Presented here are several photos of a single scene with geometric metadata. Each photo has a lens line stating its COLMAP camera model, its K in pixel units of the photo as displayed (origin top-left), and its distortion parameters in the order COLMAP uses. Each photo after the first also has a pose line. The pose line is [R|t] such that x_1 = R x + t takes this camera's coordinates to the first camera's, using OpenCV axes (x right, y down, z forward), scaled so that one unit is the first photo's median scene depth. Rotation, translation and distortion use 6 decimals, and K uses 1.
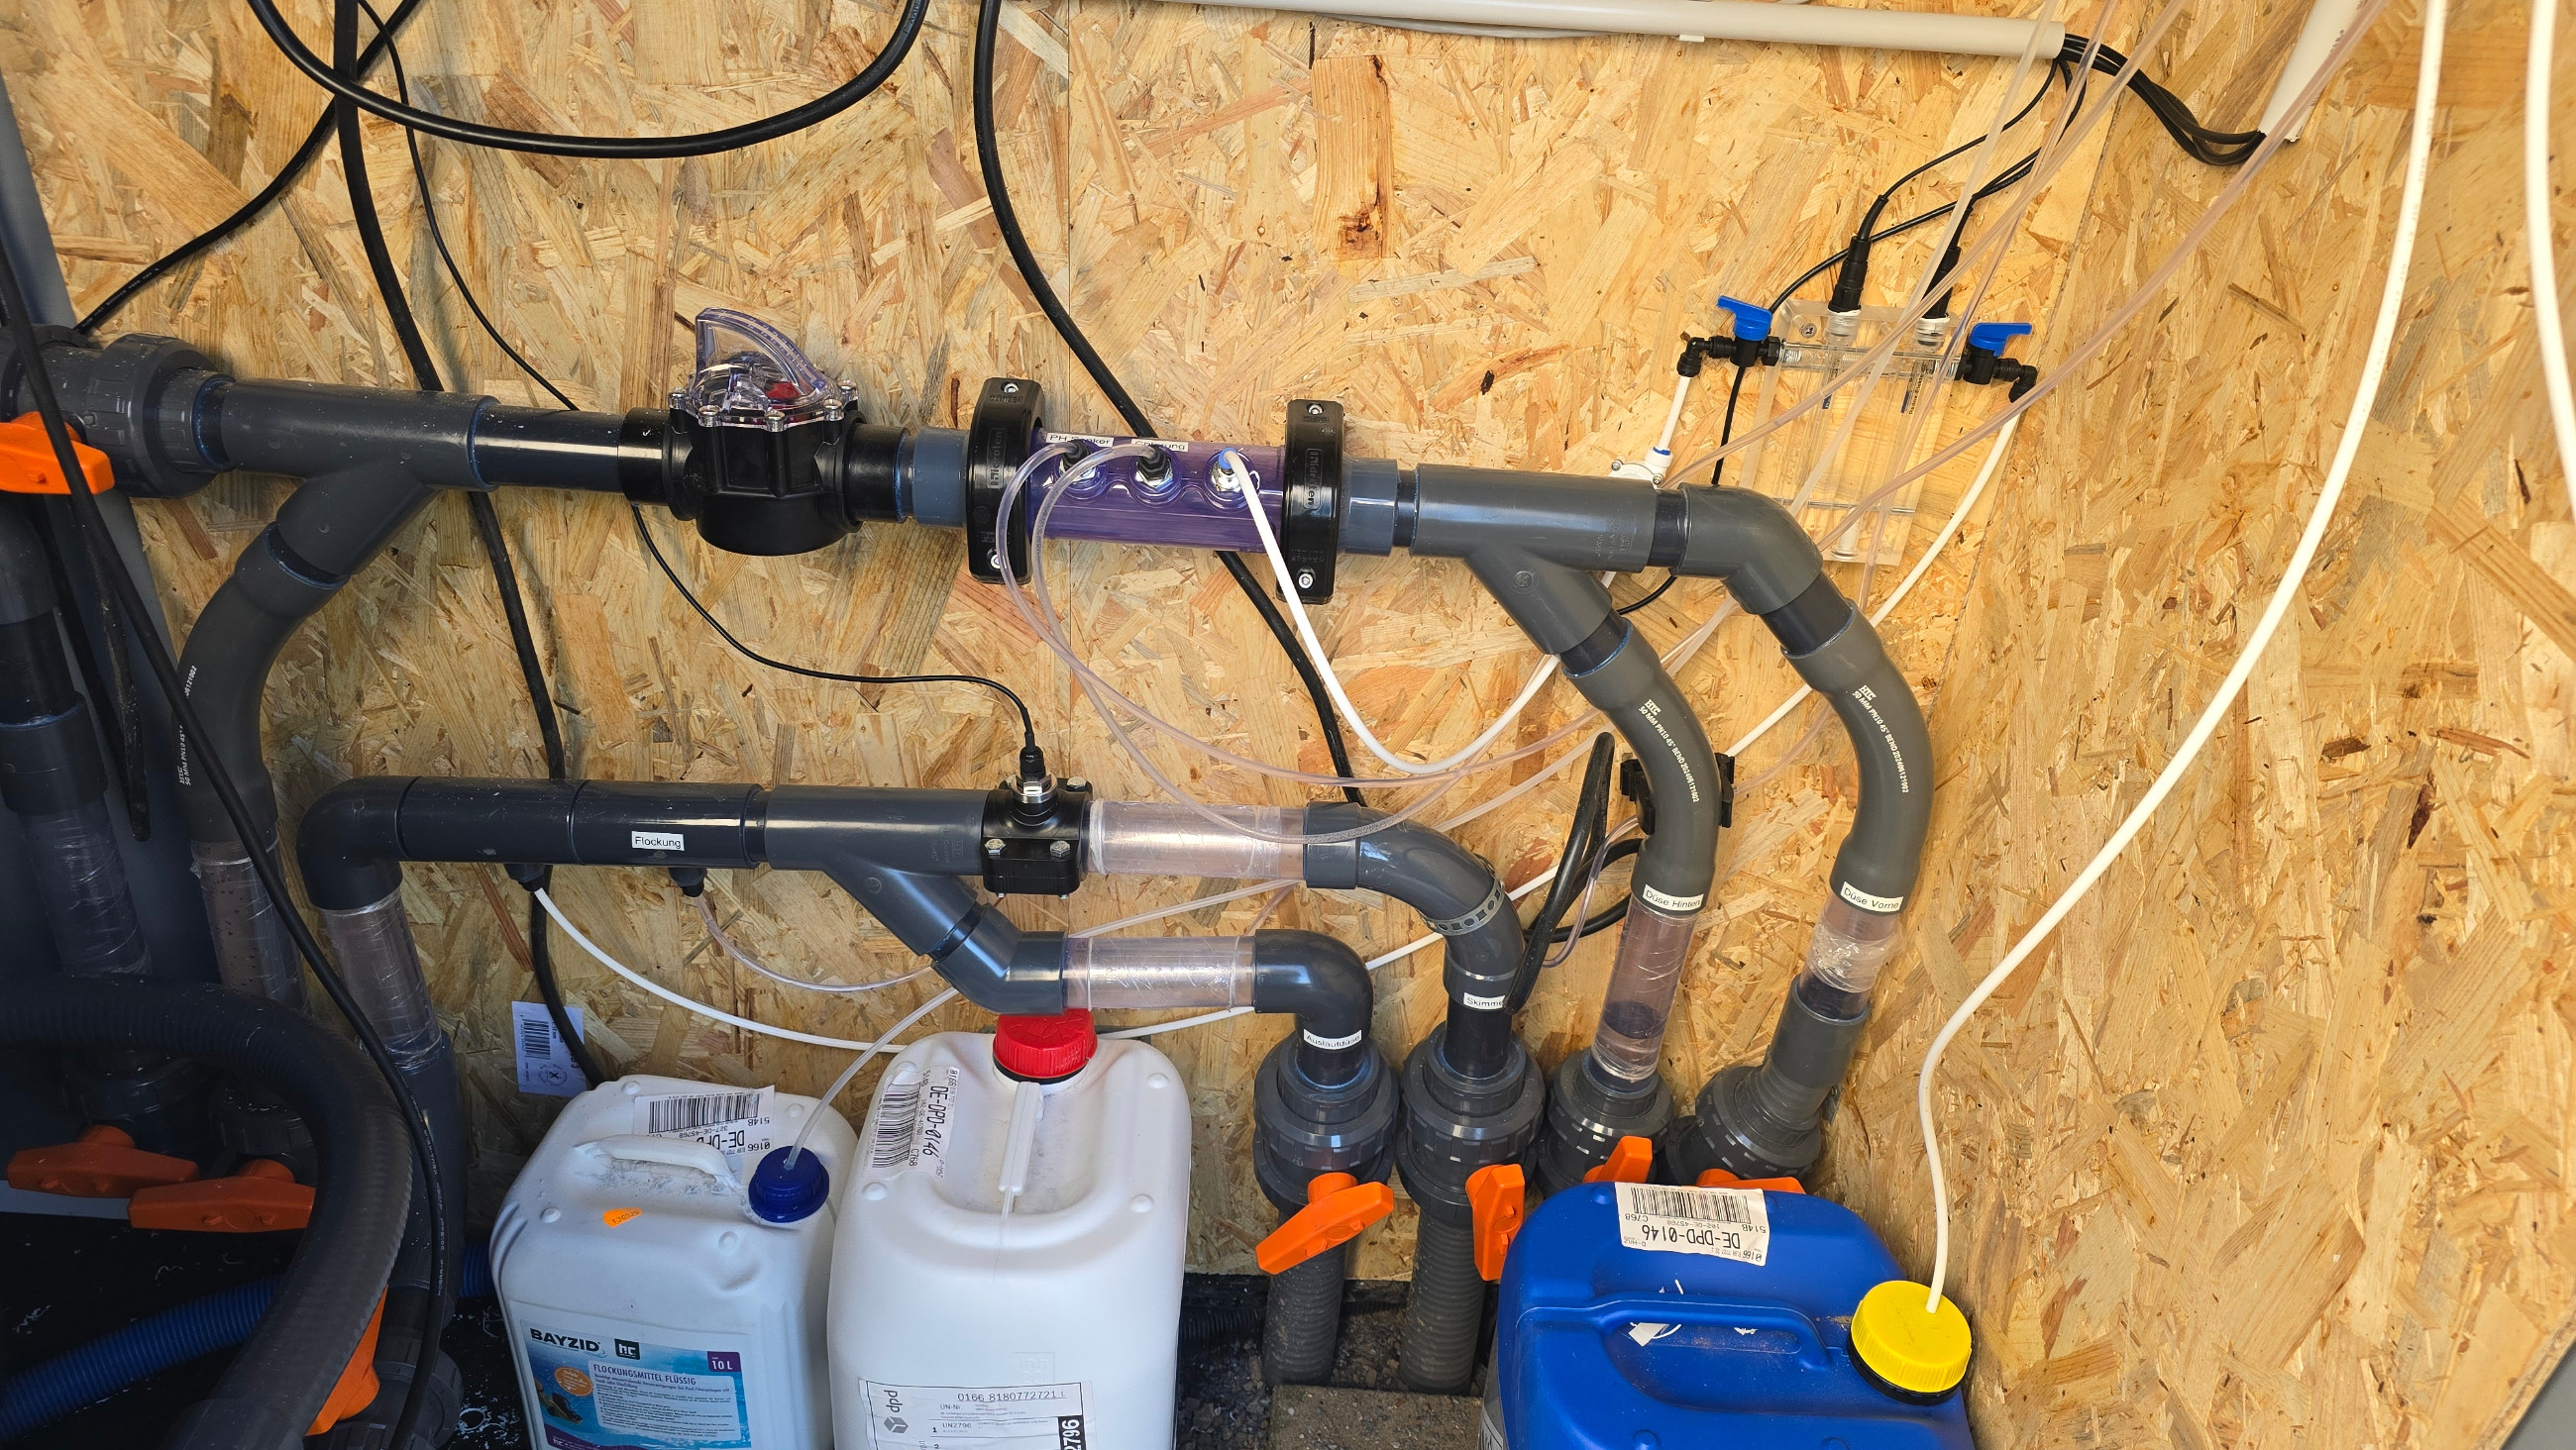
lens RADIAL K [[1893.7, 0, 1357.3], [0, 1893.7, 621.5], [0, 0, 1]] dist [0.093762, -0.129973]
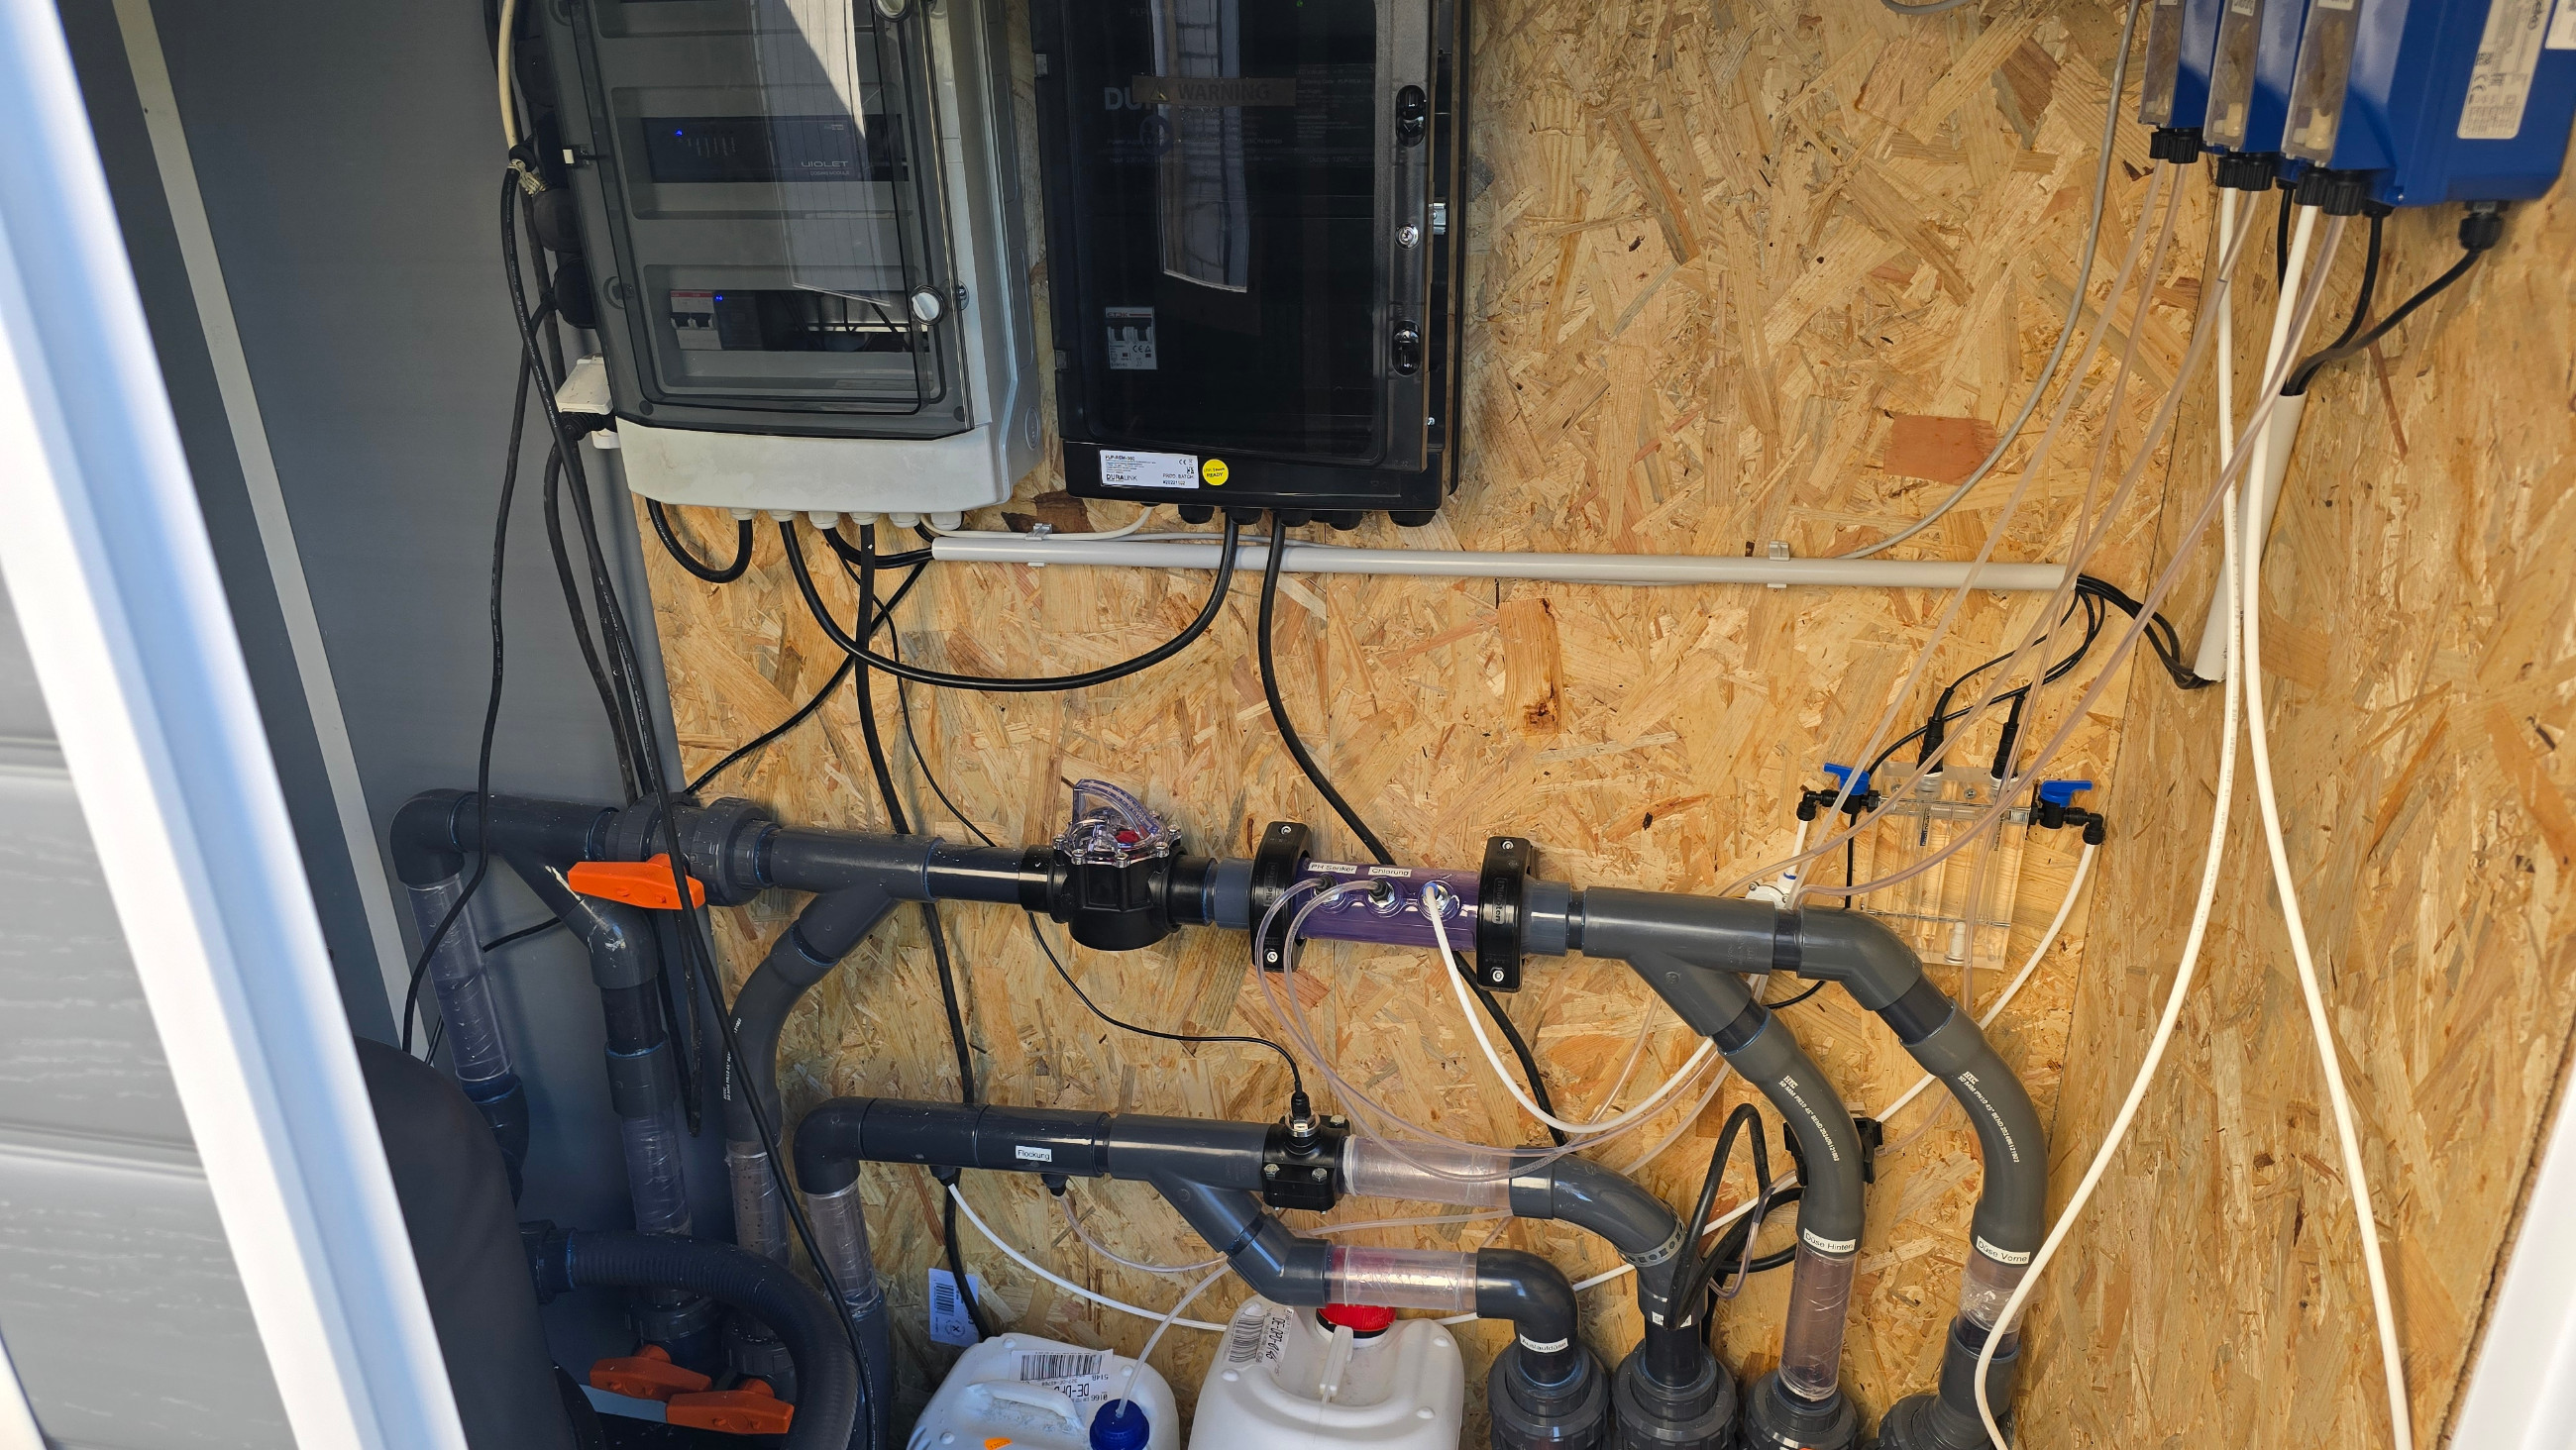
lens RADIAL K [[1893.7, 0, 1357.3], [0, 1893.7, 621.5], [0, 0, 1]] dist [0.093762, -0.129973]
pose [[0.978634, -0.008045, -0.205451, 0.143093], [-0.020865, 0.990190, -0.138163, -0.077726], [0.204547, 0.139498, 0.968866, -0.324850]]
